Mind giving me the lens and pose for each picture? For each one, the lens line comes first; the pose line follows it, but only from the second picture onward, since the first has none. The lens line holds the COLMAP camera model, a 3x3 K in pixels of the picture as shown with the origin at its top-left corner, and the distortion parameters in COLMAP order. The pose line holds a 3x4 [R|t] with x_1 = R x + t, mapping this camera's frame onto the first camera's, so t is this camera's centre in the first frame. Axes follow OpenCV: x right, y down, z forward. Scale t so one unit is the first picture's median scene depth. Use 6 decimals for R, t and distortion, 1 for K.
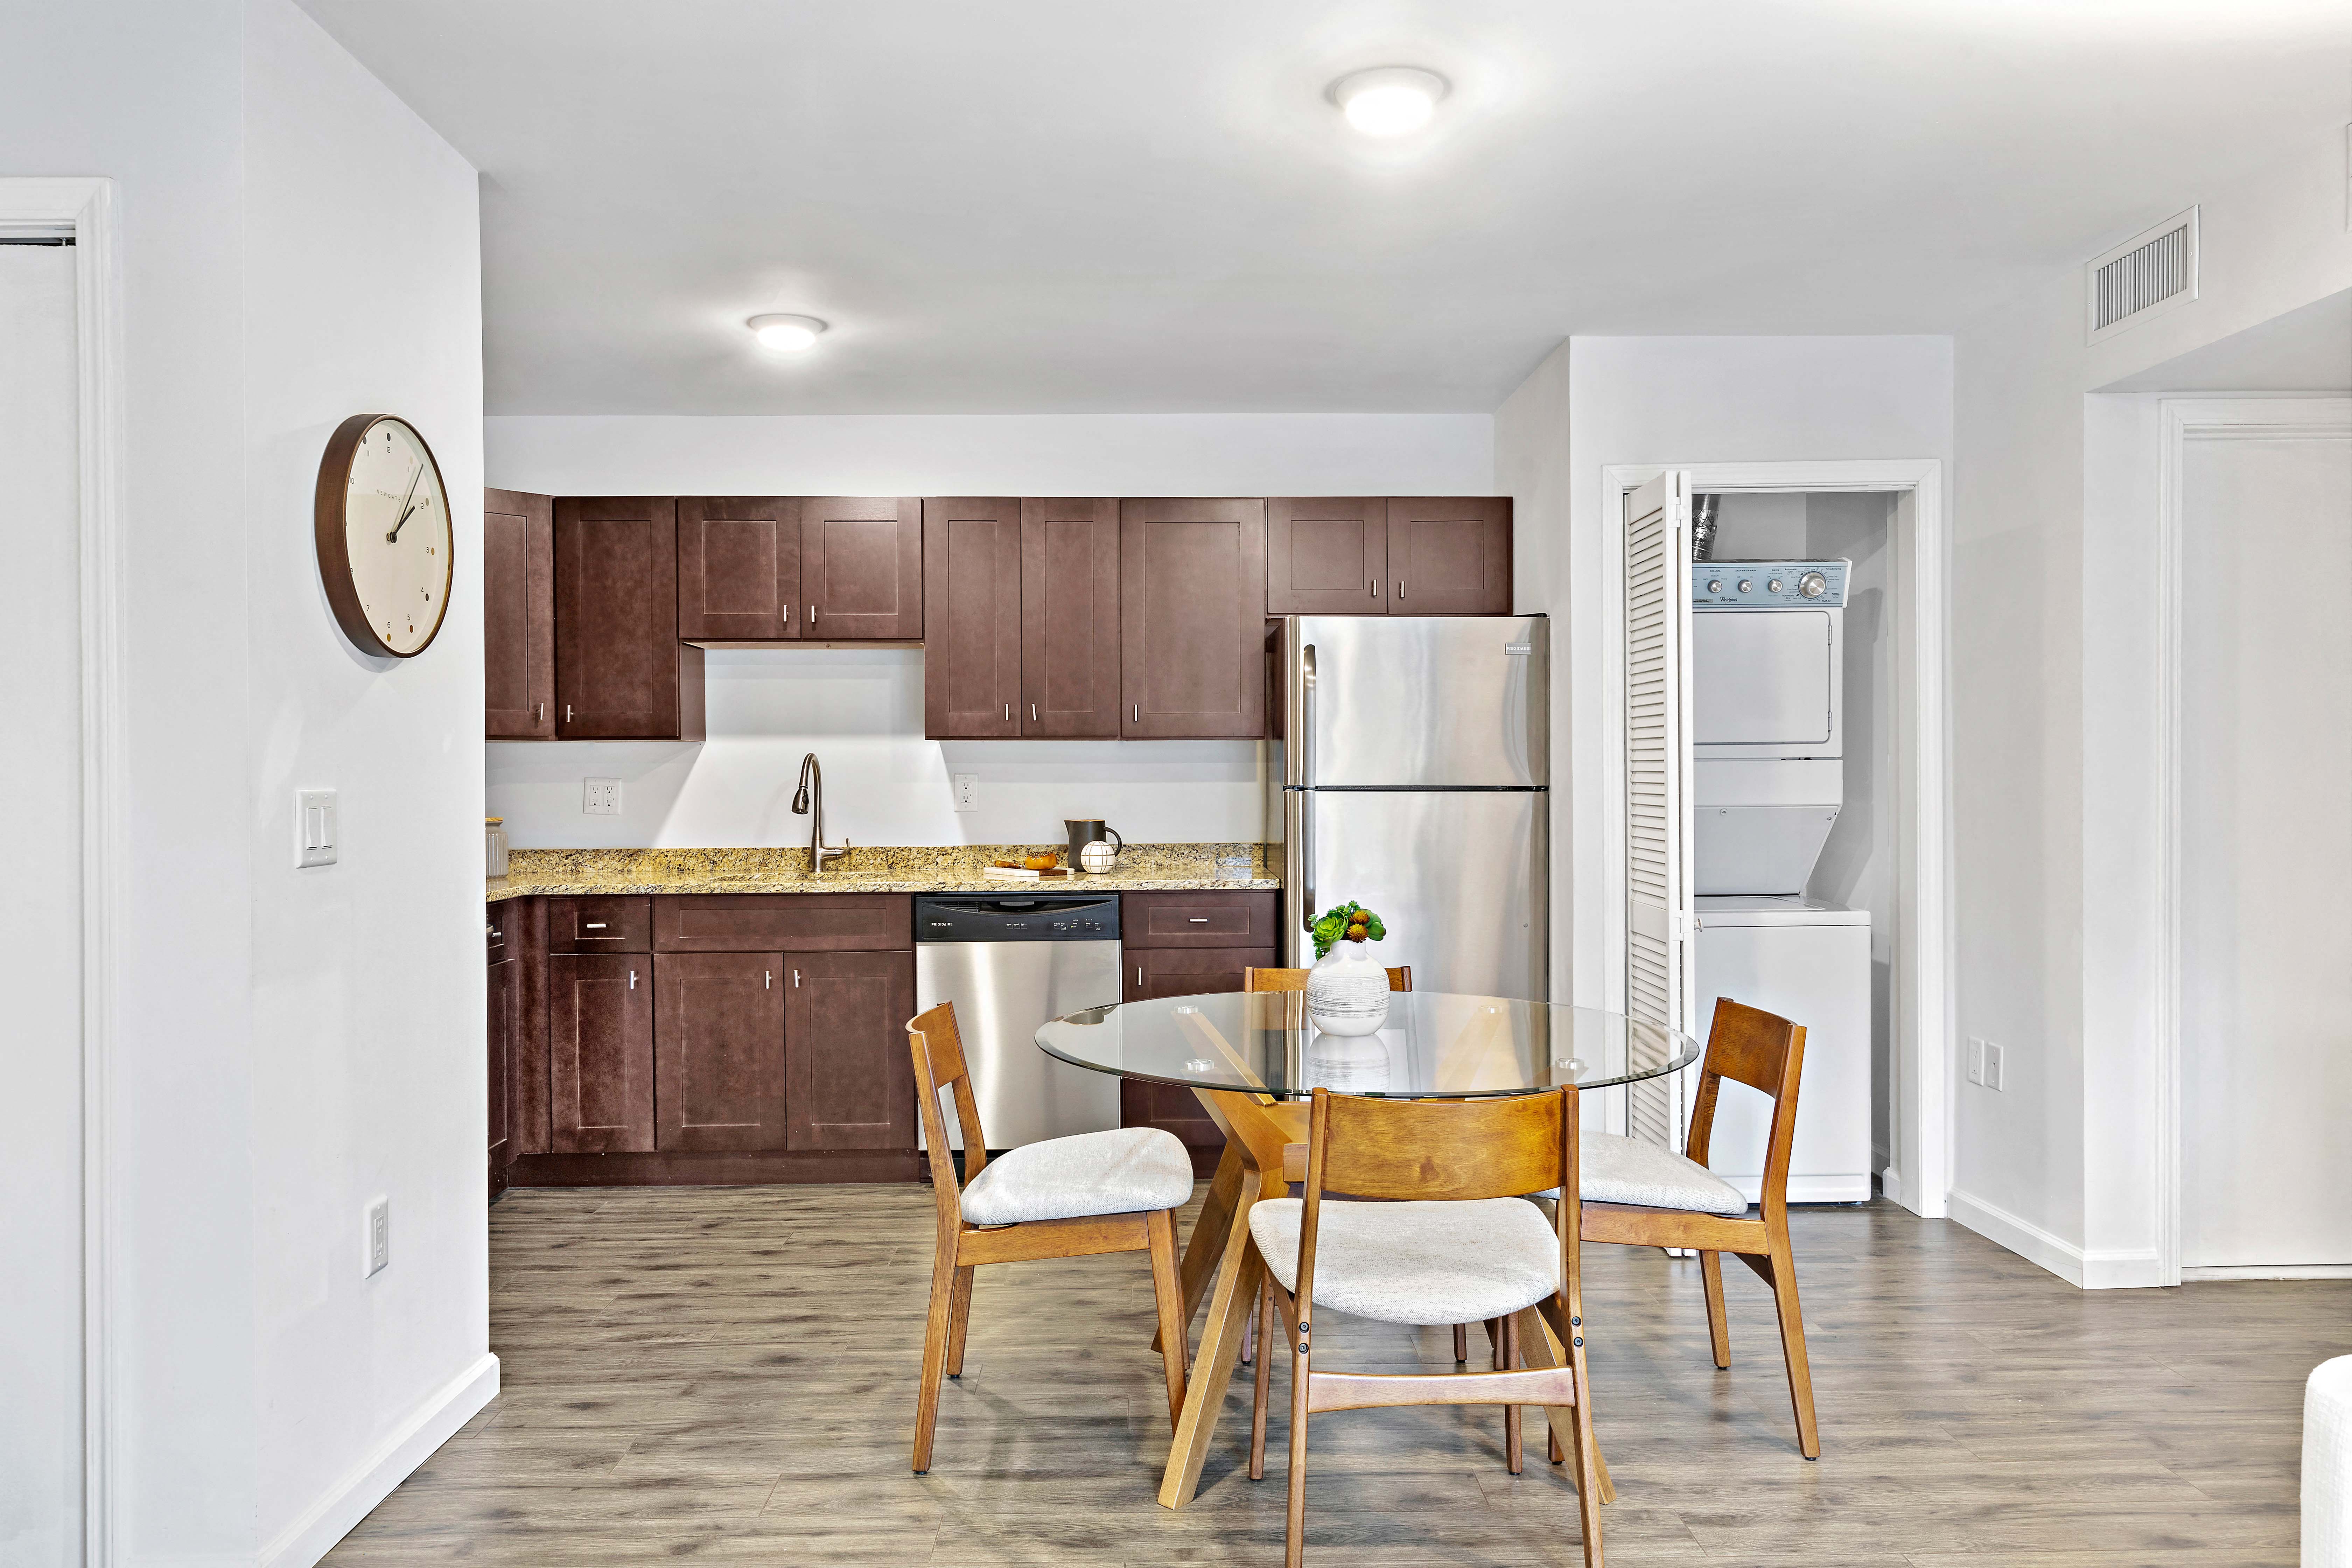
lens RADIAL K [[1656.0, 0, 1176.0], [0, 1656.0, 784.0], [0, 0, 1]] dist [0.006953, 0.000986]
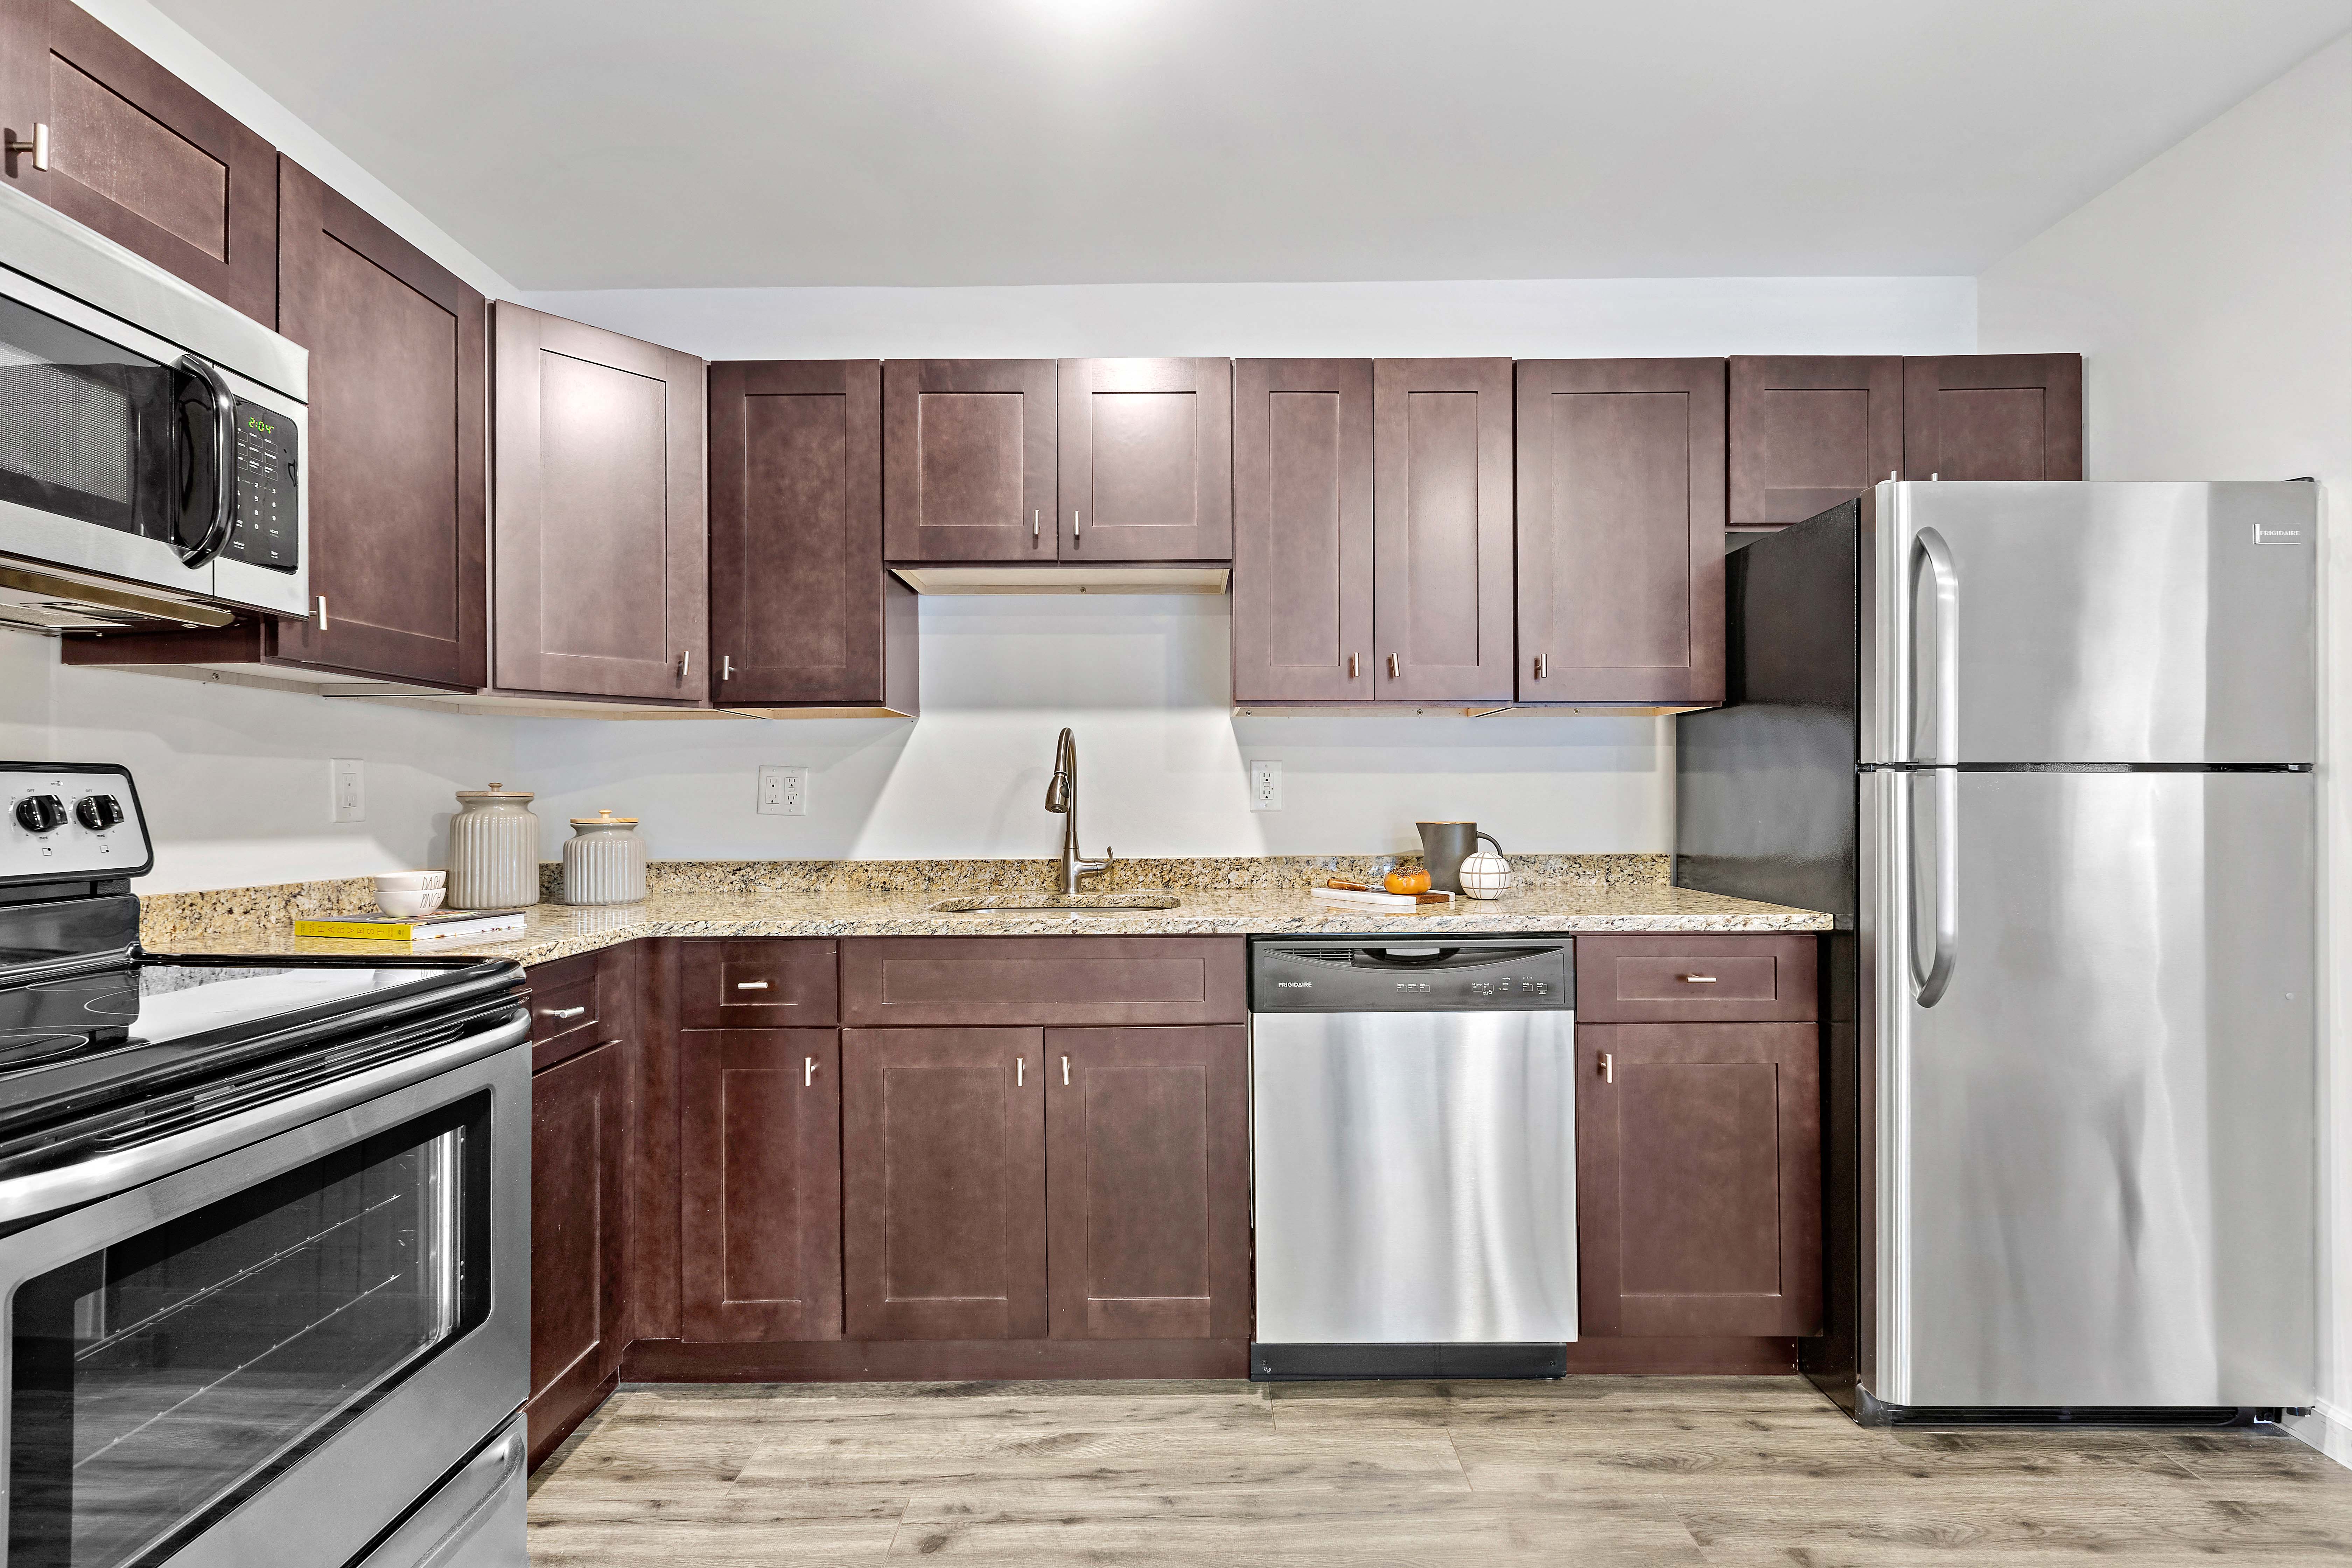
lens RADIAL K [[1049.8, 0, 1175.7], [0, 1049.8, 791.4], [0, 0, 1]] dist [0.002169, 0.000346]
pose [[0.999717, -0.000318, -0.023766, -0.166829], [-0.000072, 0.999865, -0.016432, 0.016494], [0.023768, 0.016429, 0.999582, 0.562718]]
